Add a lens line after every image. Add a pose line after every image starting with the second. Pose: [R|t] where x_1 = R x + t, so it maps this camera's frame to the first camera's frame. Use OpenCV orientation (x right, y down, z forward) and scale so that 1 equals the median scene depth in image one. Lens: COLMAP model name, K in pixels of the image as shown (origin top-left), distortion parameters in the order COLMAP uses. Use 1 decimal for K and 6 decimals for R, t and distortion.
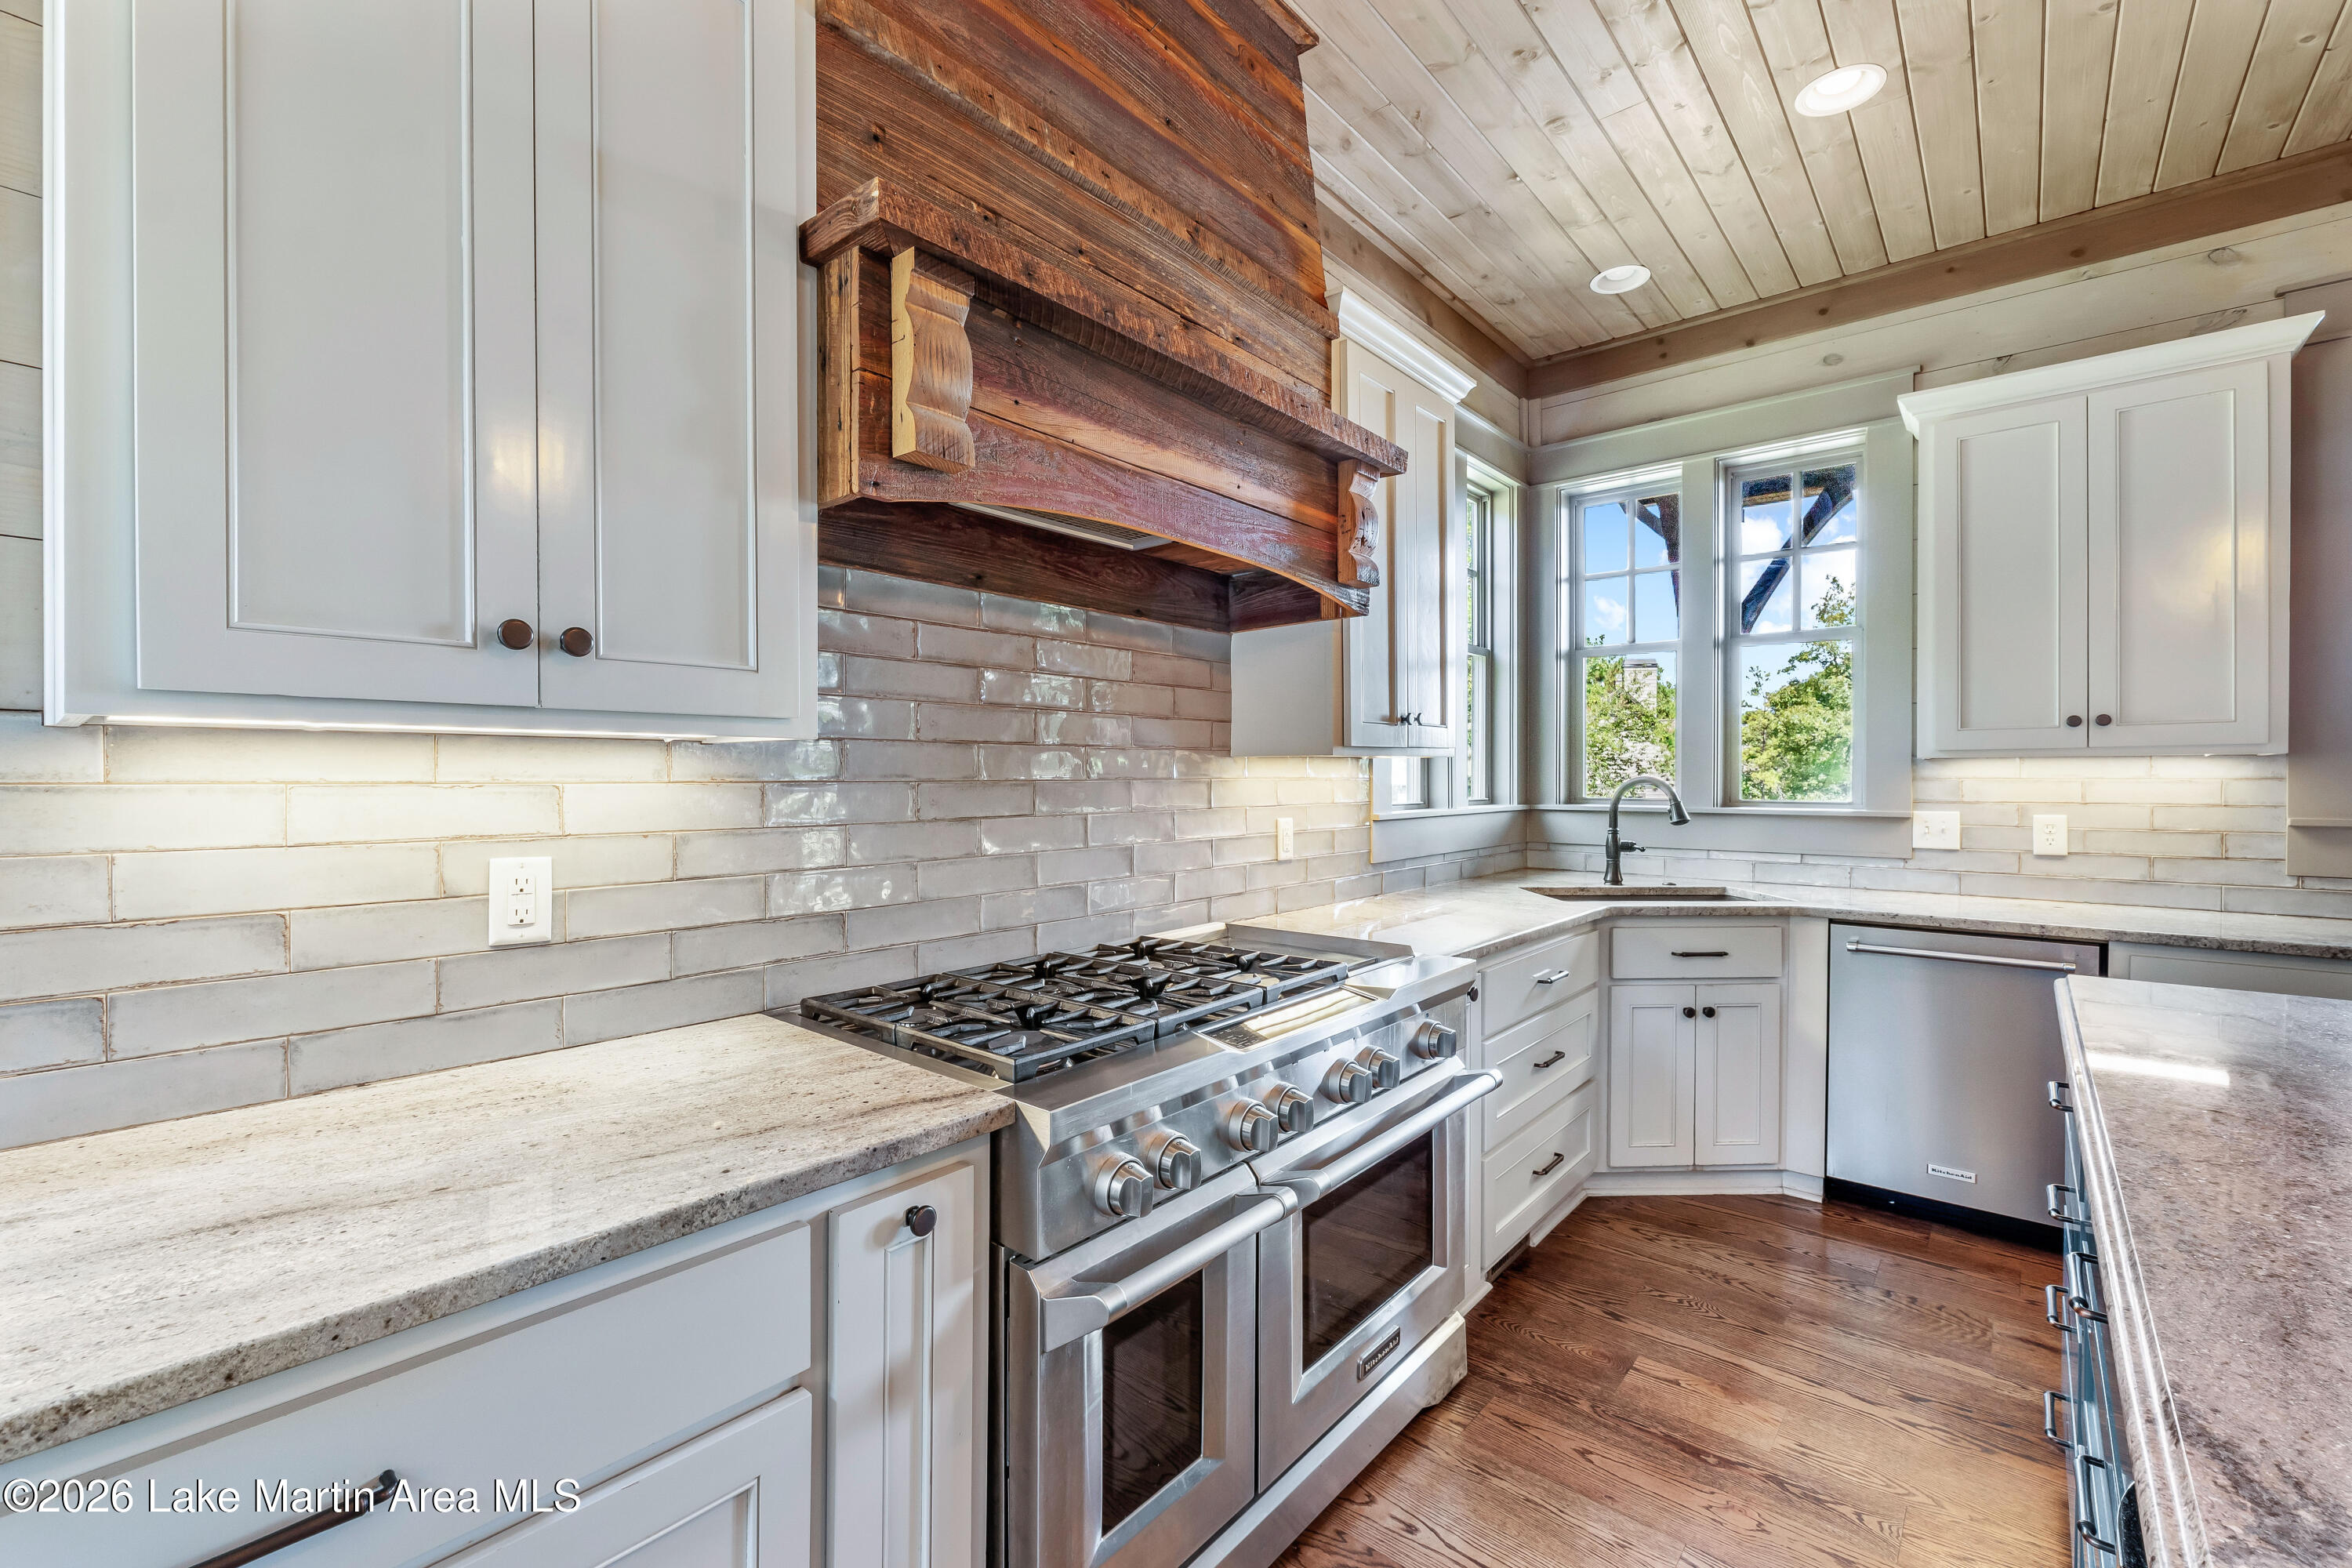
lens RADIAL K [[1002.9, 0, 1184.5], [0, 1002.9, 786.2], [0, 0, 1]] dist [-0.003984, -0.000272]
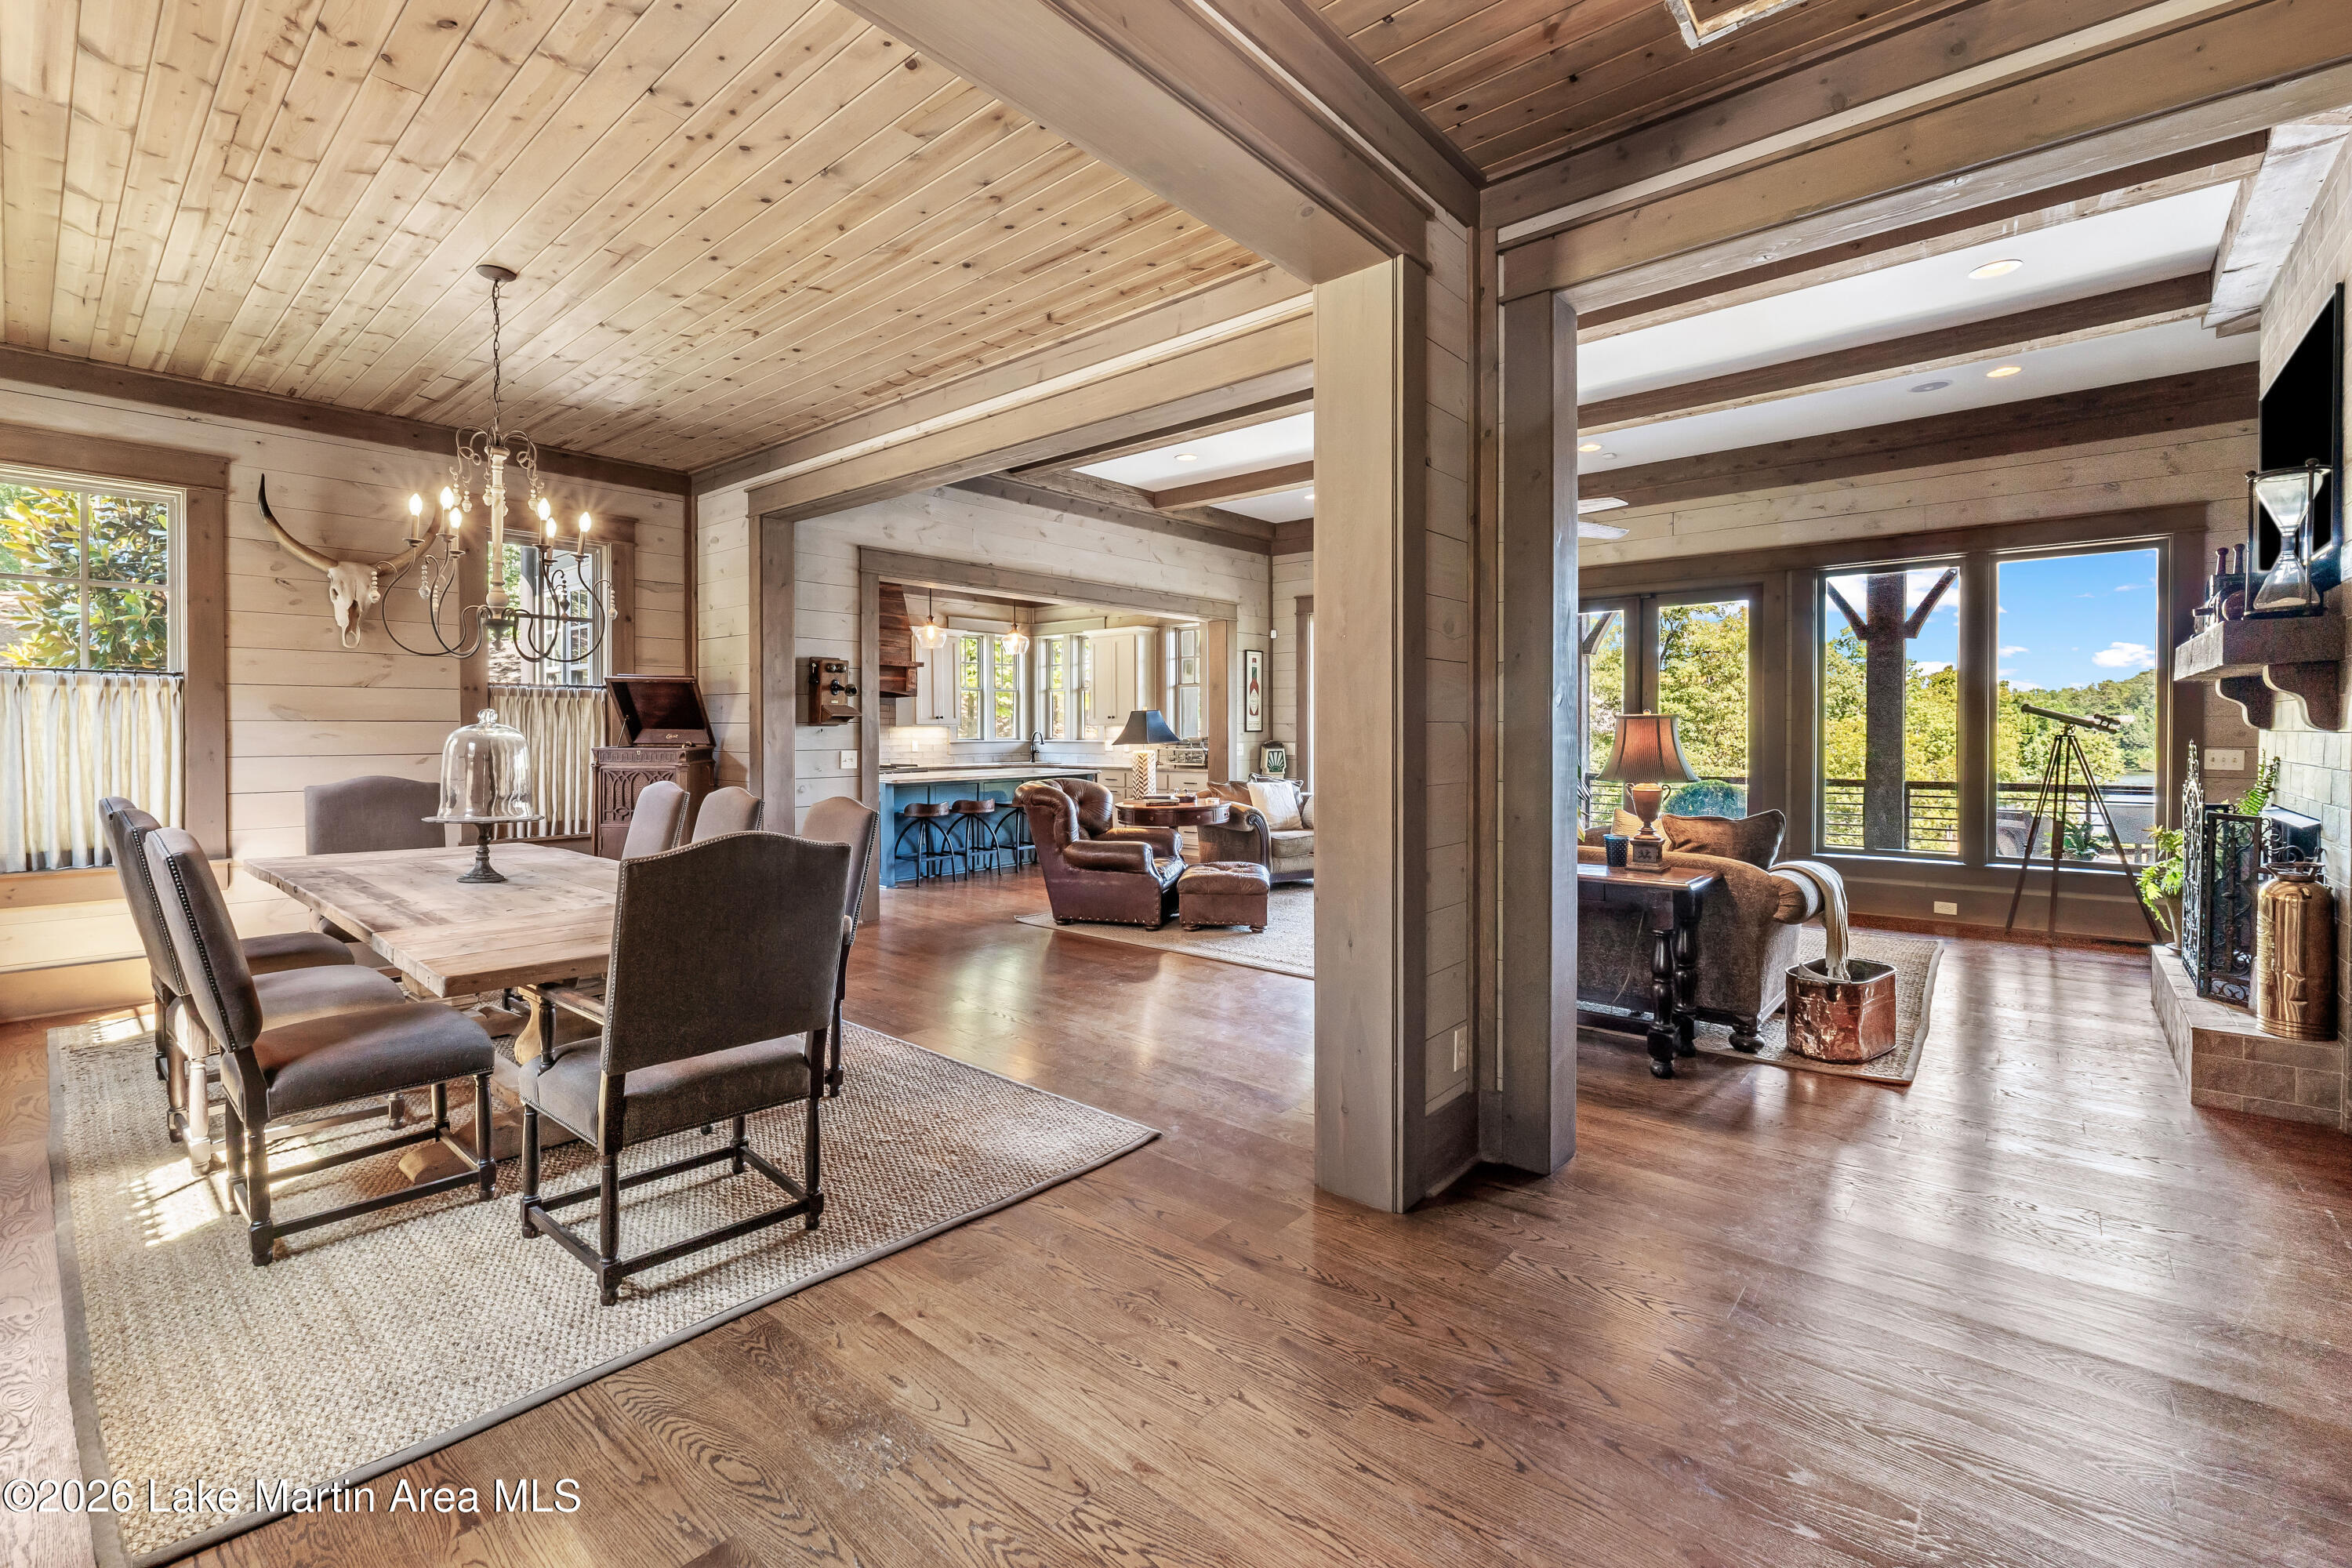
lens RADIAL K [[1010.9, 0, 1164.0], [0, 1010.9, 735.9], [0, 0, 1]] dist [-0.000415, 0.000033]
pose [[0.999896, 0.000961, -0.014381, 1.627231], [-0.001015, 0.999992, -0.003802, 0.035505], [0.014377, 0.003817, 0.999889, -4.296456]]
